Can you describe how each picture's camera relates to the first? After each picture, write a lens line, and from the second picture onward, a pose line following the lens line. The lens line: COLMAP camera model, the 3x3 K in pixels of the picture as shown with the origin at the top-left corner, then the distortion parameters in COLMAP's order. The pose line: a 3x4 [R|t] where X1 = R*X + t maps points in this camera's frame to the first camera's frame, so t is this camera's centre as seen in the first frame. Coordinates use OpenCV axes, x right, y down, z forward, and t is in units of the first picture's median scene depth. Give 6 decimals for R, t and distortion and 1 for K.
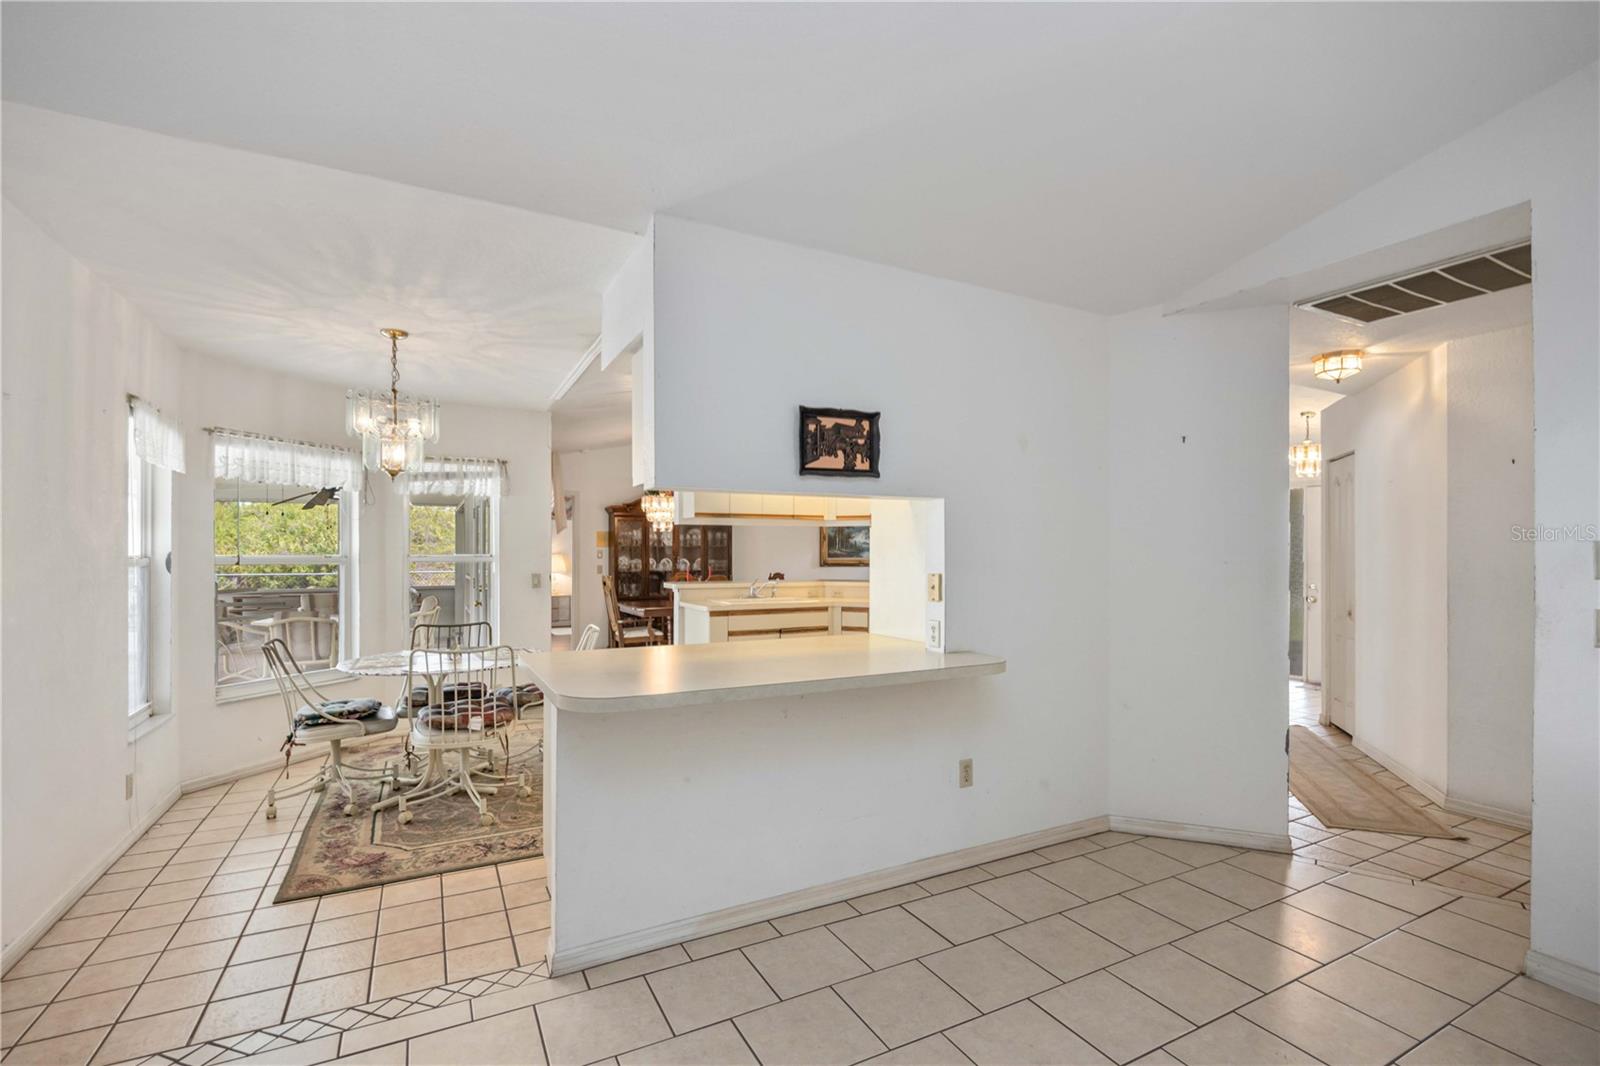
lens RADIAL K [[724.0, 0, 808.5], [0, 724.0, 537.5], [0, 0, 1]] dist [-0.015872, 0.000275]
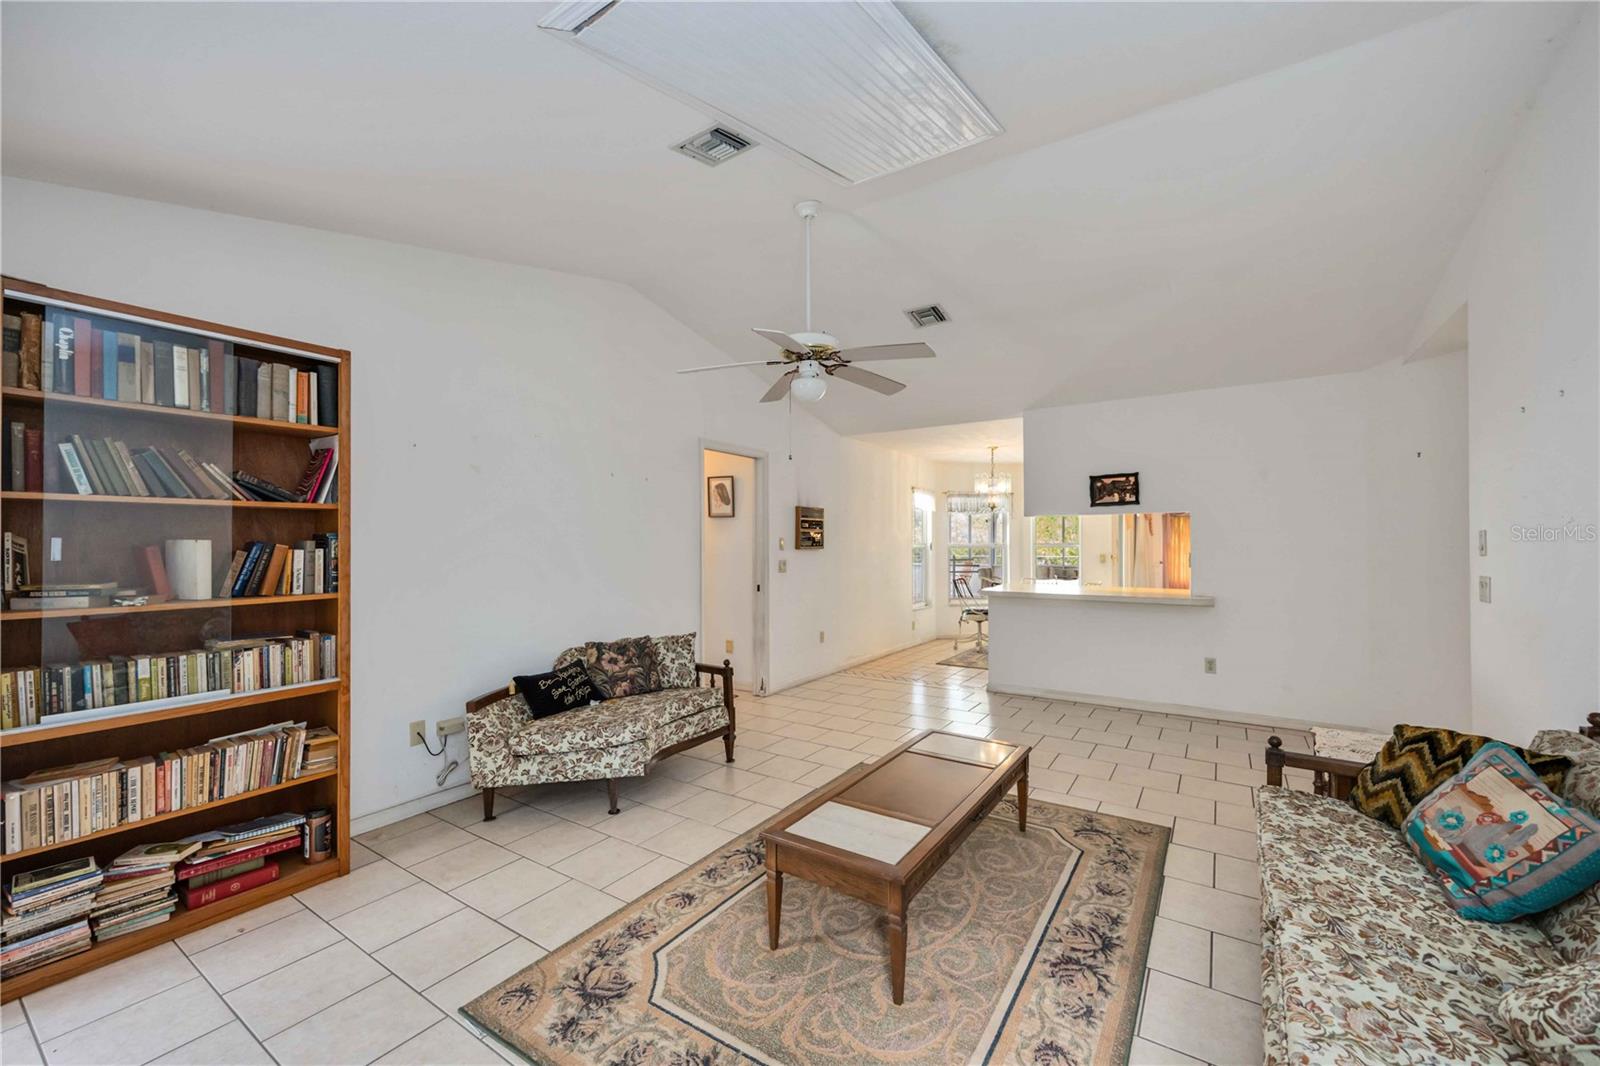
lens RADIAL K [[635.0, 0, 805.3], [0, 635.0, 535.2], [0, 0, 1]] dist [0.000313, -0.000174]
pose [[0.476895, -0.011894, -0.878880, 0.927248], [0.020880, 0.999780, -0.002200, -0.009158], [0.878712, -0.017301, 0.477038, -0.509821]]
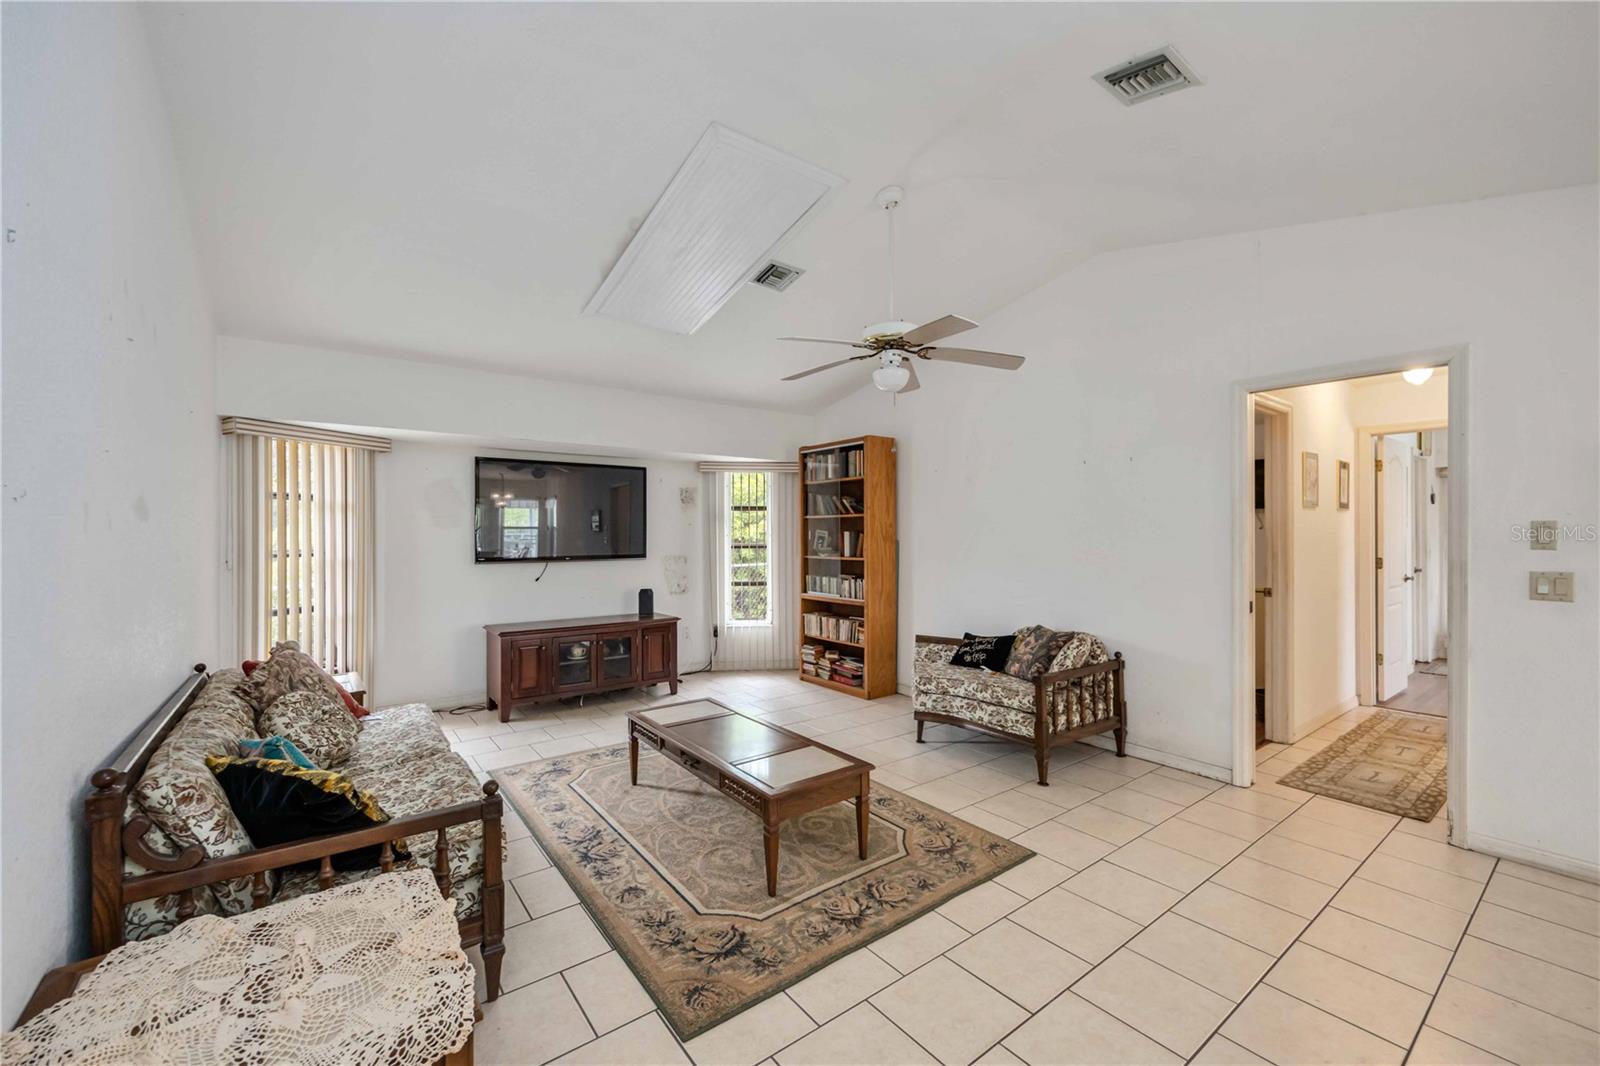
lens RADIAL K [[640.0, 0, 800.0], [0, 640.0, 533.0], [0, 0, 1]] dist [-0.000405, -0.000187]
pose [[-0.987937, -0.000840, -0.154853, 0.432377], [0.002554, 0.999761, -0.021722, 0.017046], [0.154834, -0.021855, -0.987699, 0.728179]]
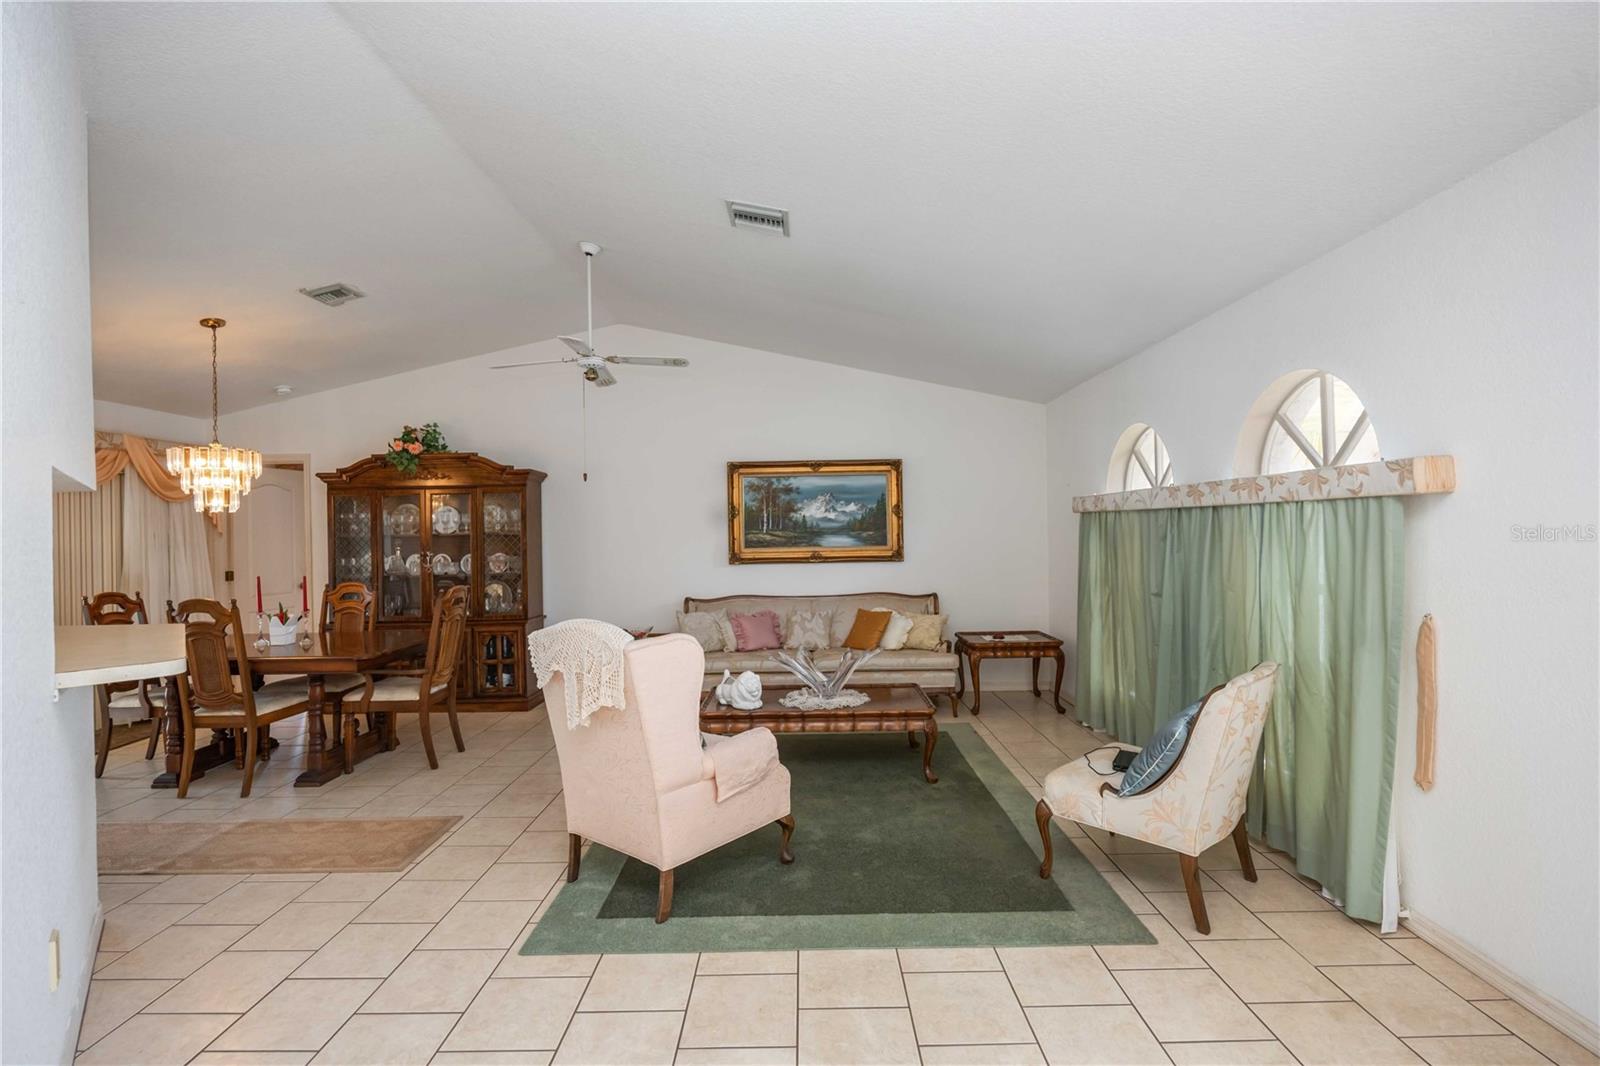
lens RADIAL K [[724.0, 0, 808.5], [0, 724.0, 537.5], [0, 0, 1]] dist [-0.015872, 0.000275]
pose [[0.889043, -0.014759, -0.457586, 0.939134], [0.029534, 0.999247, 0.025152, 0.022567], [0.456870, -0.035875, 0.888810, 1.578617]]
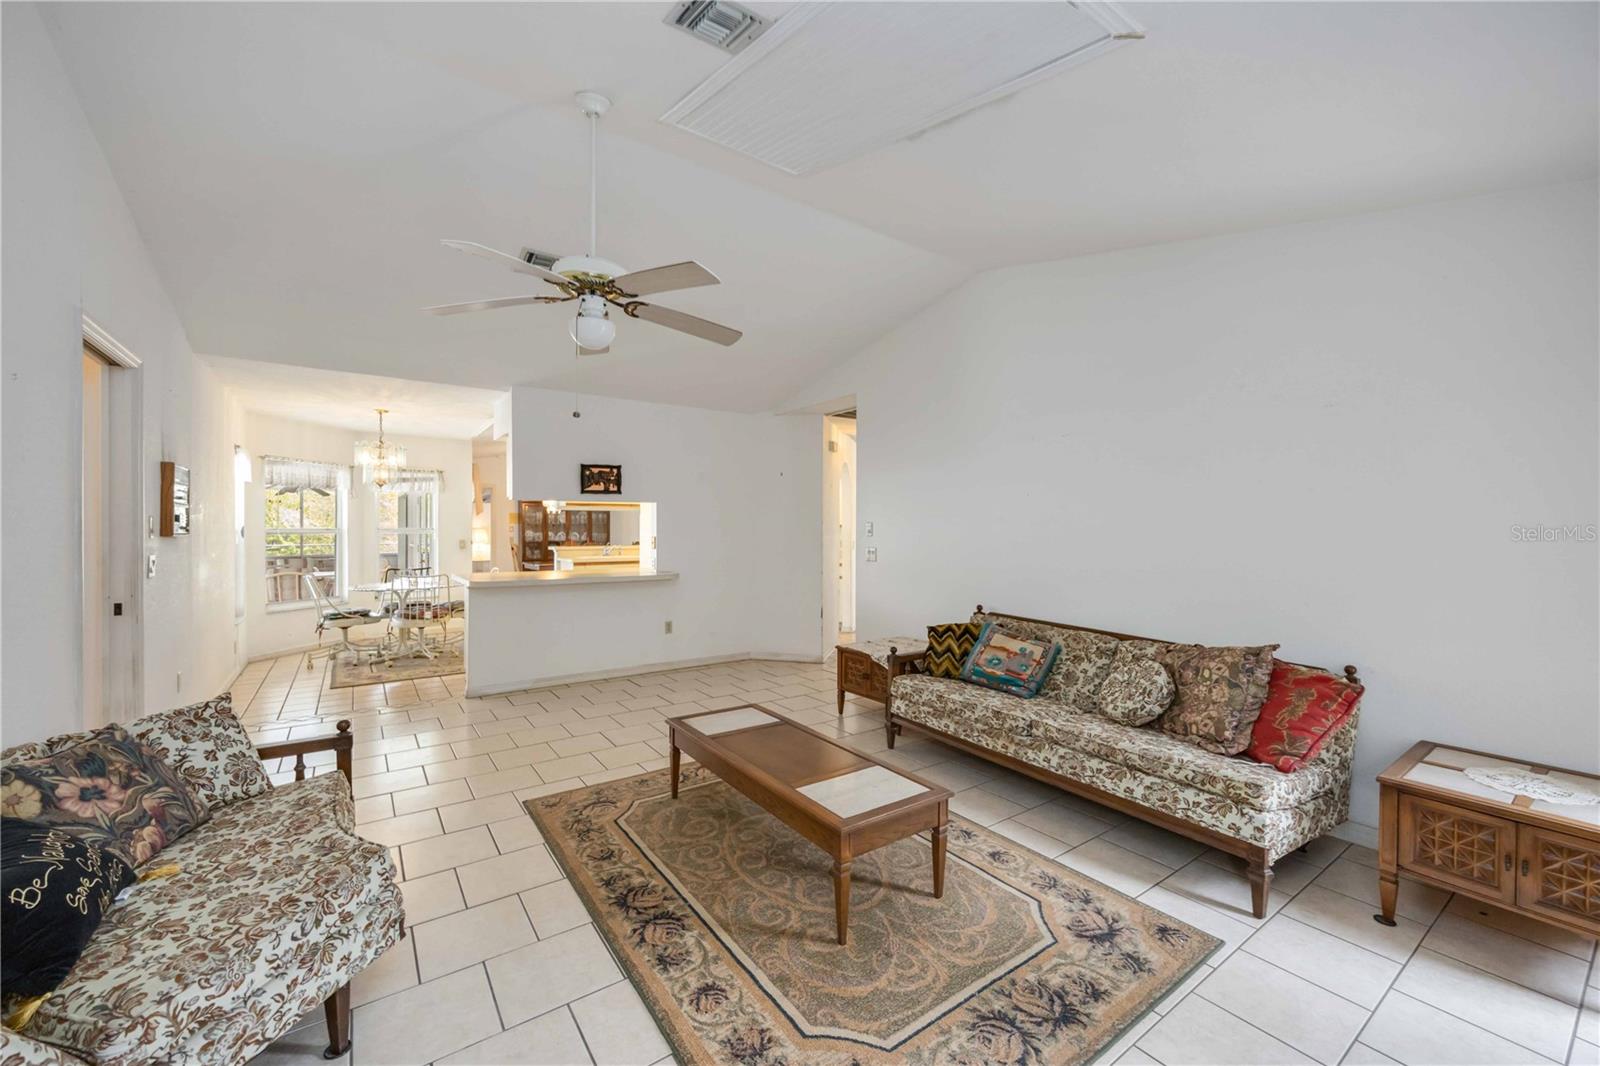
lens RADIAL K [[631.8, 0, 807.1], [0, 631.8, 529.5], [0, 0, 1]] dist [-0.000107, 0.000004]
pose [[0.991143, 0.002631, 0.132775, 0.315788], [-0.005438, 0.999769, 0.020779, -0.012299], [-0.132690, -0.021317, 0.990928, -0.797725]]
